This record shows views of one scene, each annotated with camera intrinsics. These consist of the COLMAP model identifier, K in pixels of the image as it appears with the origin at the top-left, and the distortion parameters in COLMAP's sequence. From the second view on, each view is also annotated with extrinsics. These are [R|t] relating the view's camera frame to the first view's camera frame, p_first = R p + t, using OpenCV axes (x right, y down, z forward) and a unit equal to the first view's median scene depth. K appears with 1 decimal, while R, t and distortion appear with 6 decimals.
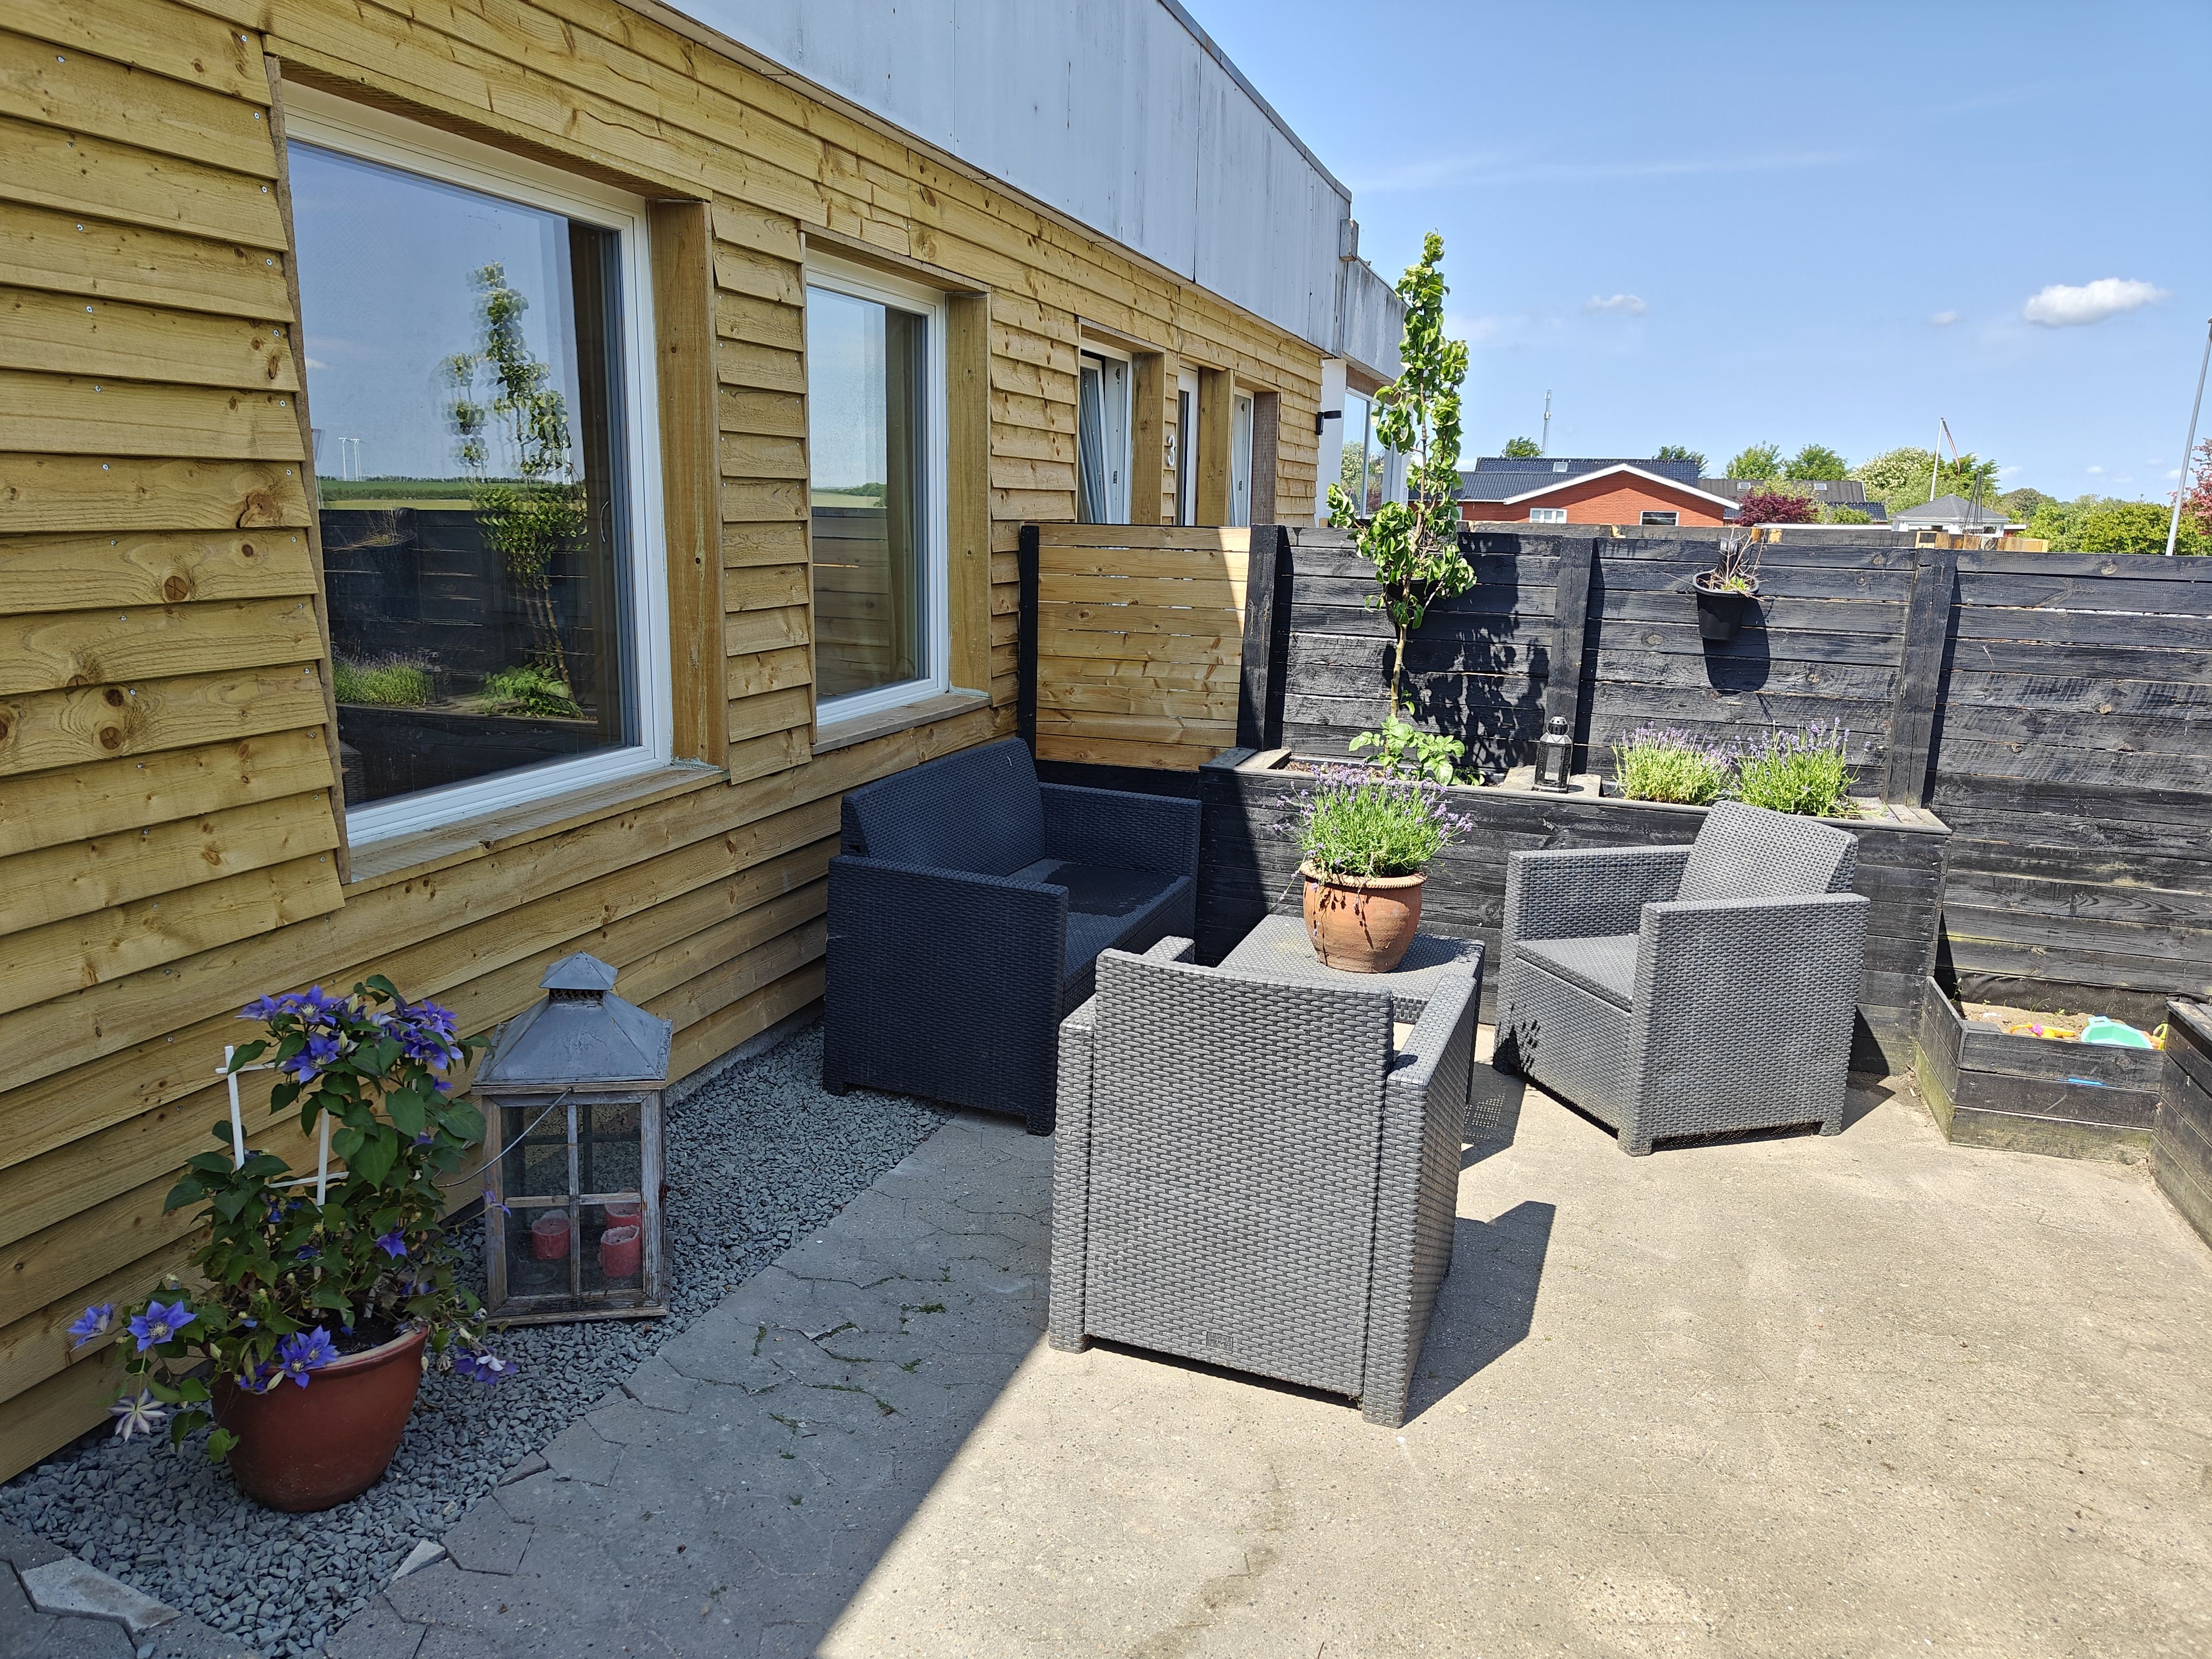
lens RADIAL K [[1540.2, 0, 1101.5], [0, 1540.2, 827.1], [0, 0, 1]] dist [0.014487, -0.011935]
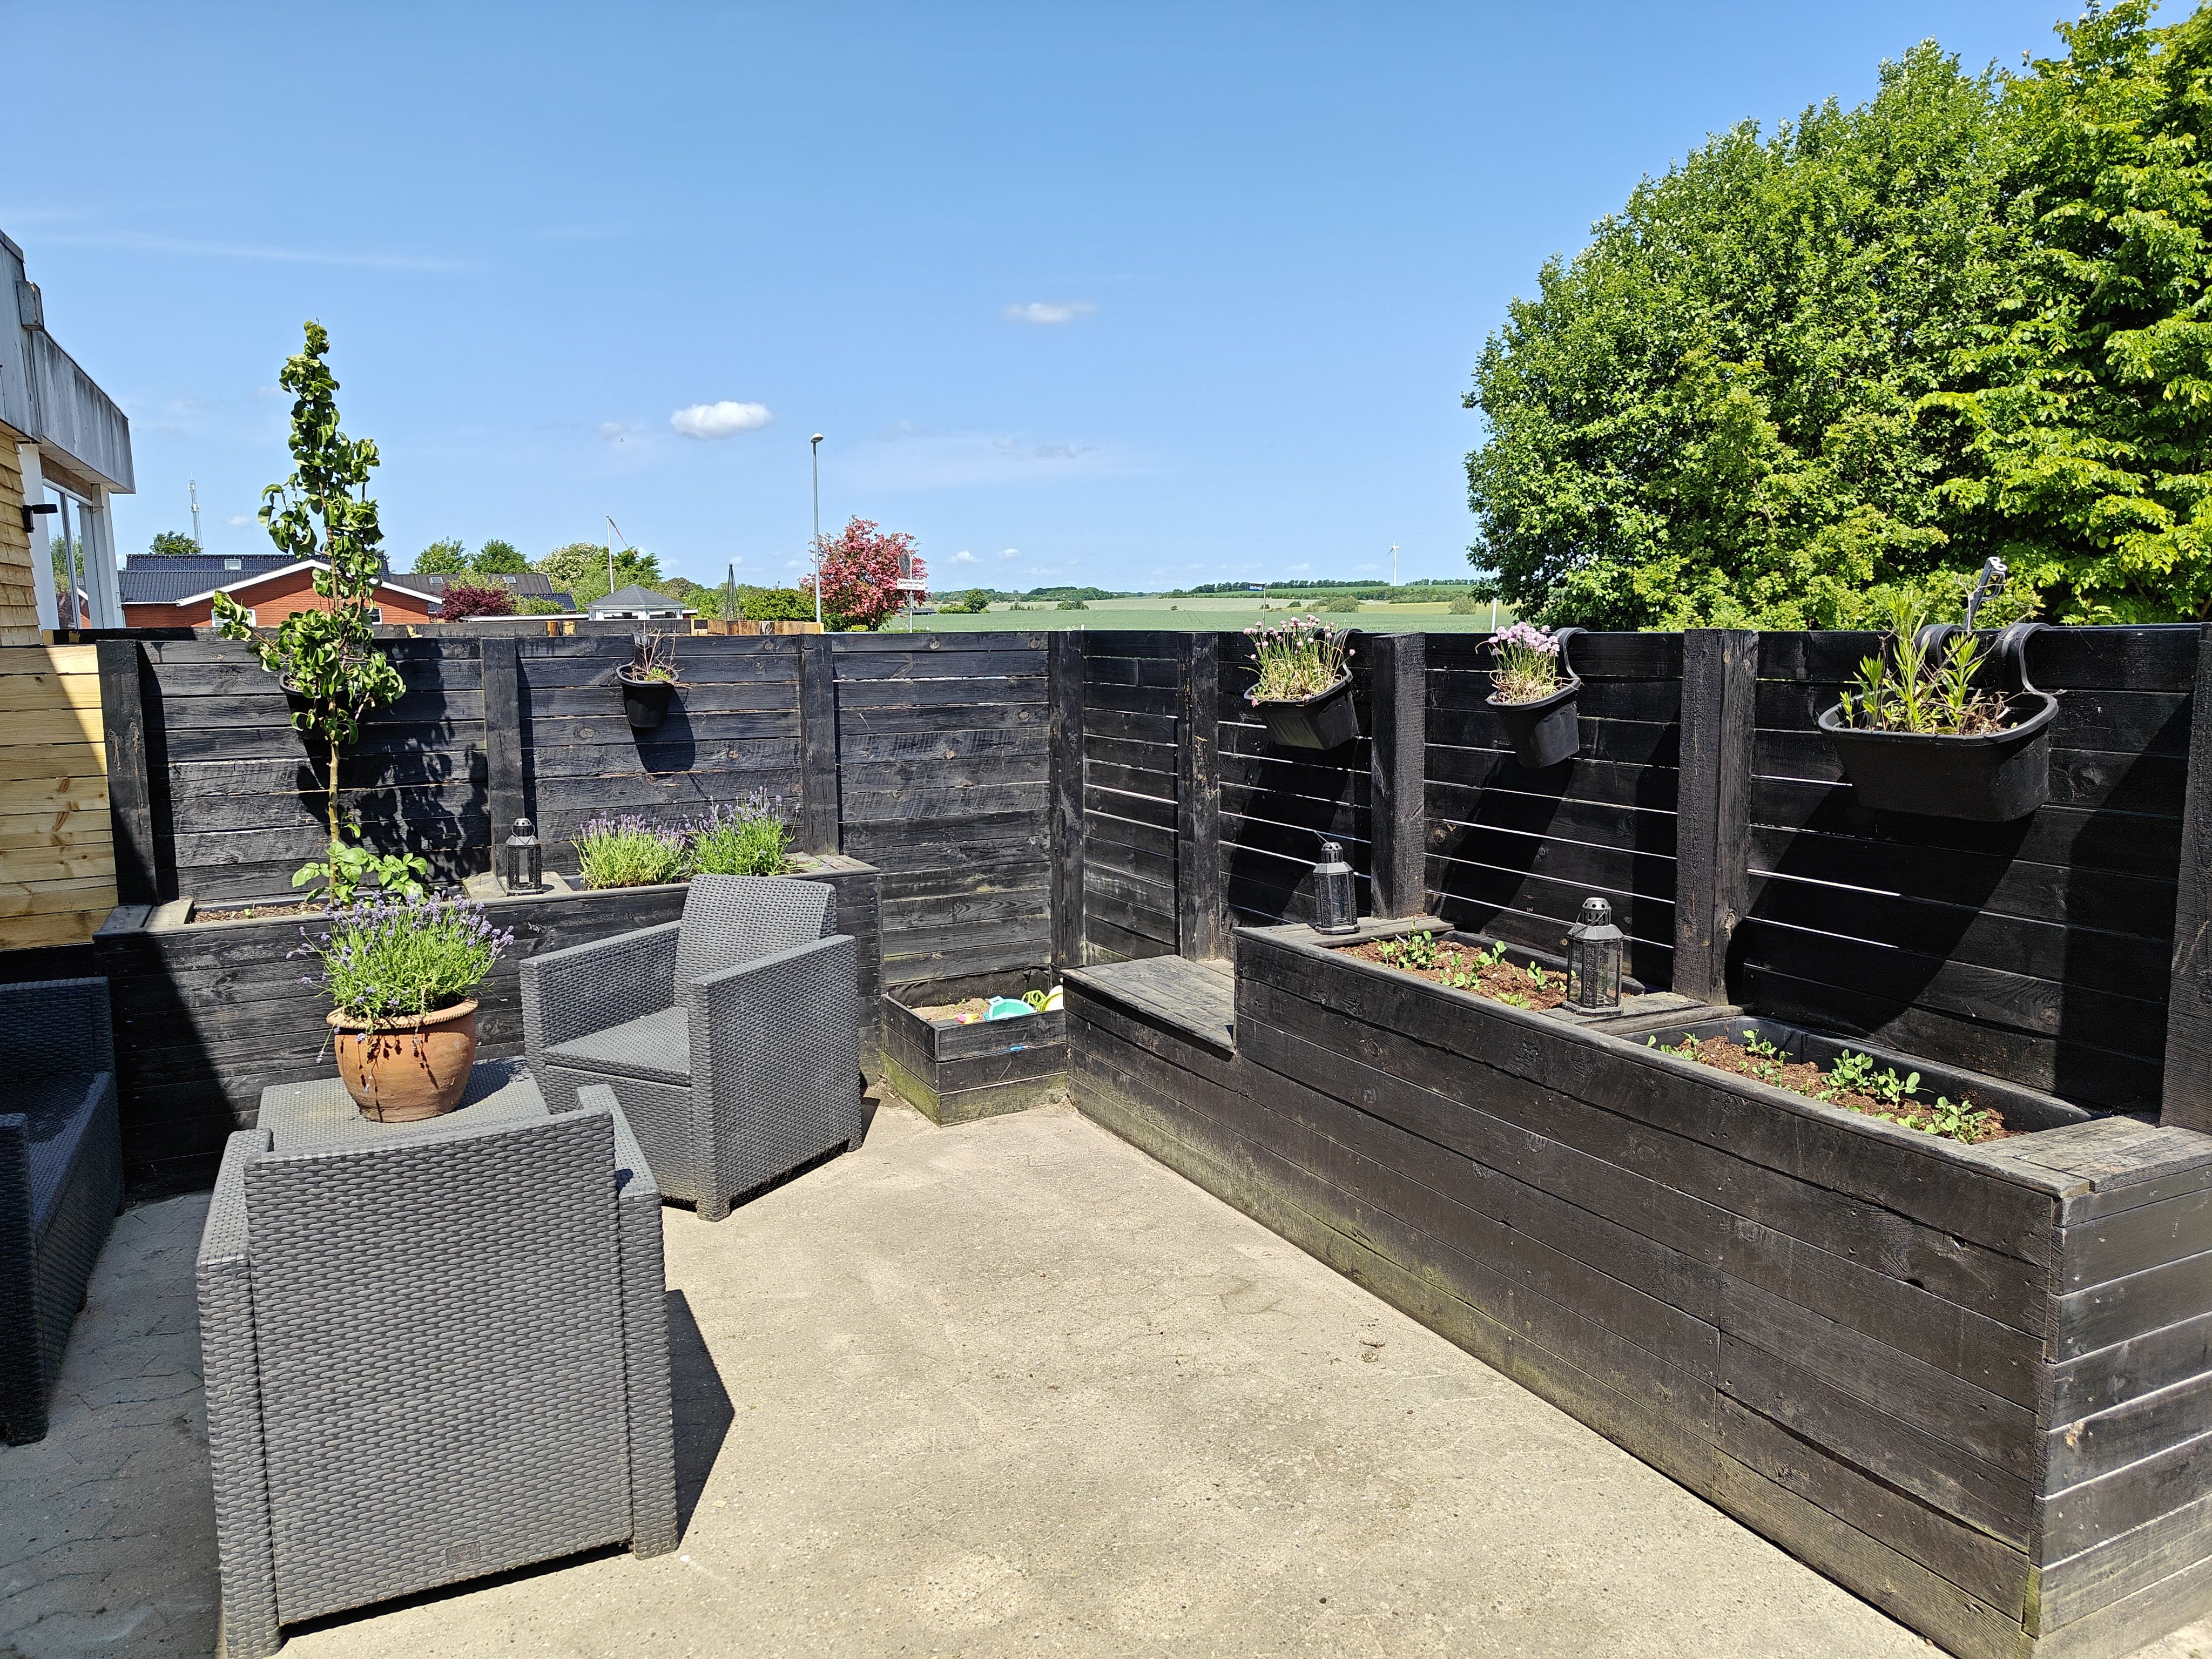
lens RADIAL K [[1540.2, 0, 1085.4], [0, 1540.2, 837.3], [0, 0, 1]] dist [0.014487, -0.011935]
pose [[0.696955, -0.139417, 0.703432, -0.164241], [0.175566, 0.984241, 0.021123, -0.018814], [-0.695292, 0.108777, 0.710448, 0.051217]]
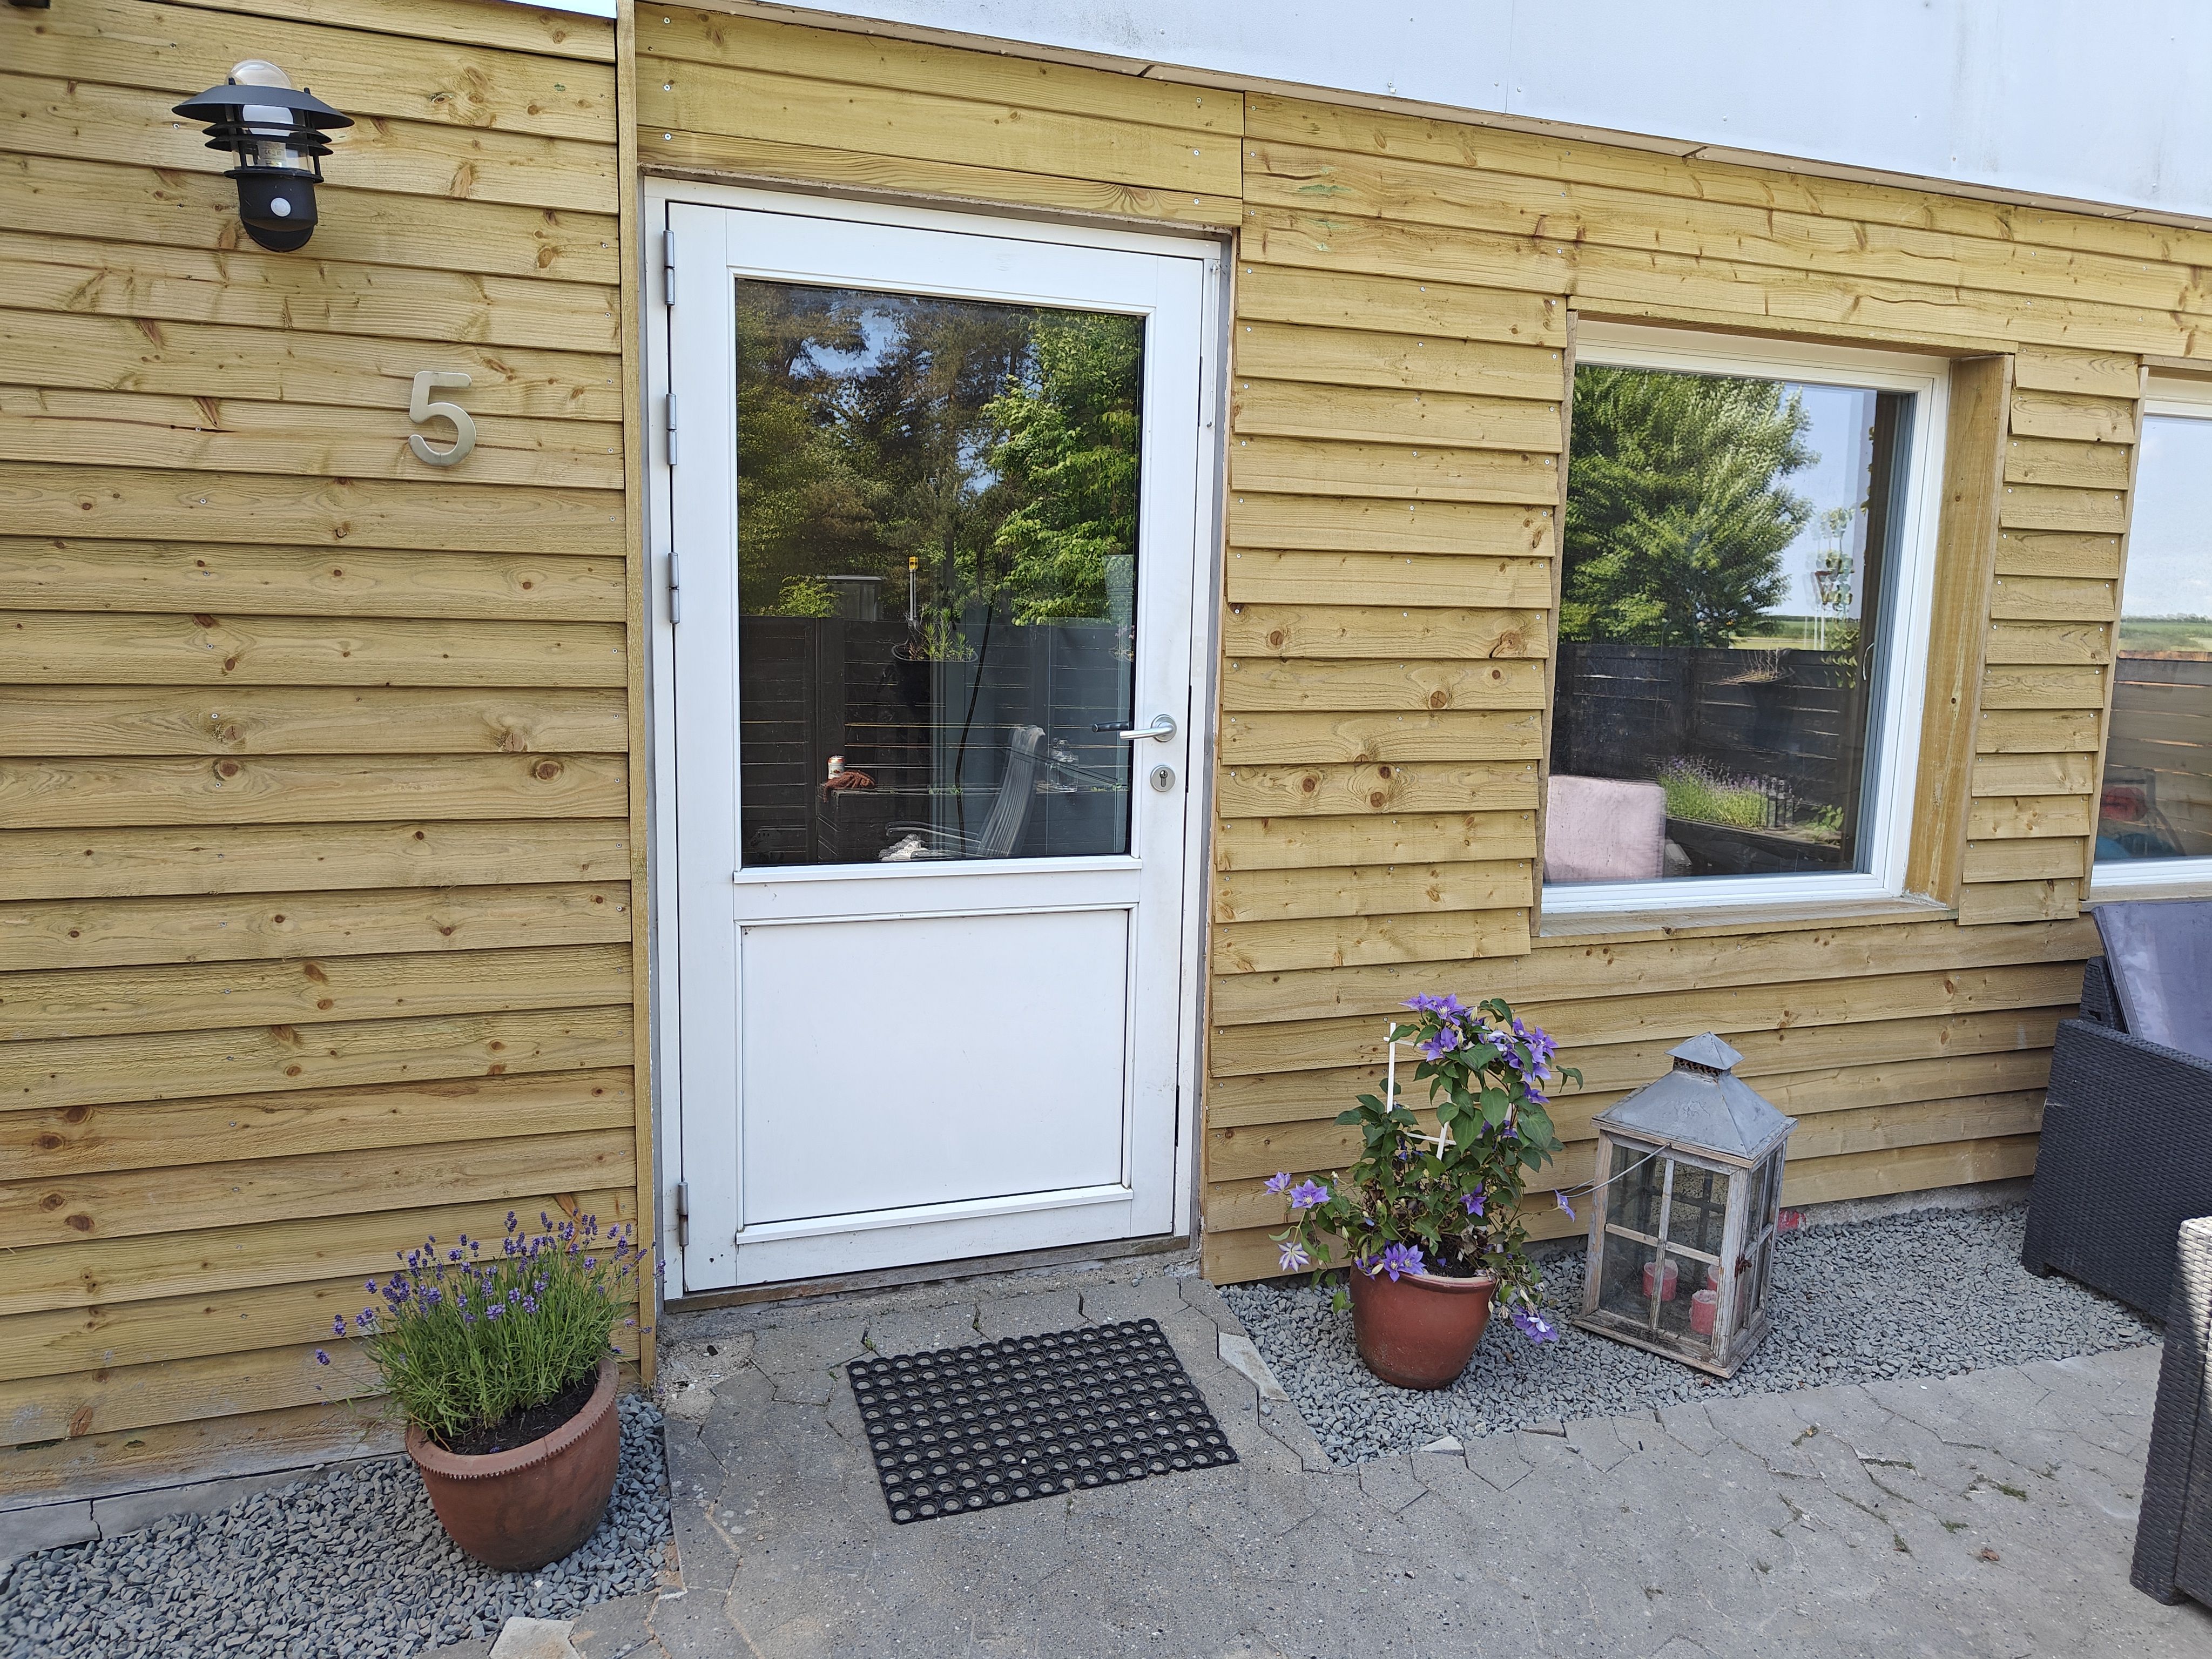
lens RADIAL K [[1540.2, 0, 1099.1], [0, 1540.2, 831.5], [0, 0, 1]] dist [0.014487, -0.011935]
pose [[0.617293, 0.106747, -0.779457, 0.206945], [-0.173533, 0.984825, -0.002557, 0.013243], [0.767356, 0.136840, 0.626450, -0.061201]]
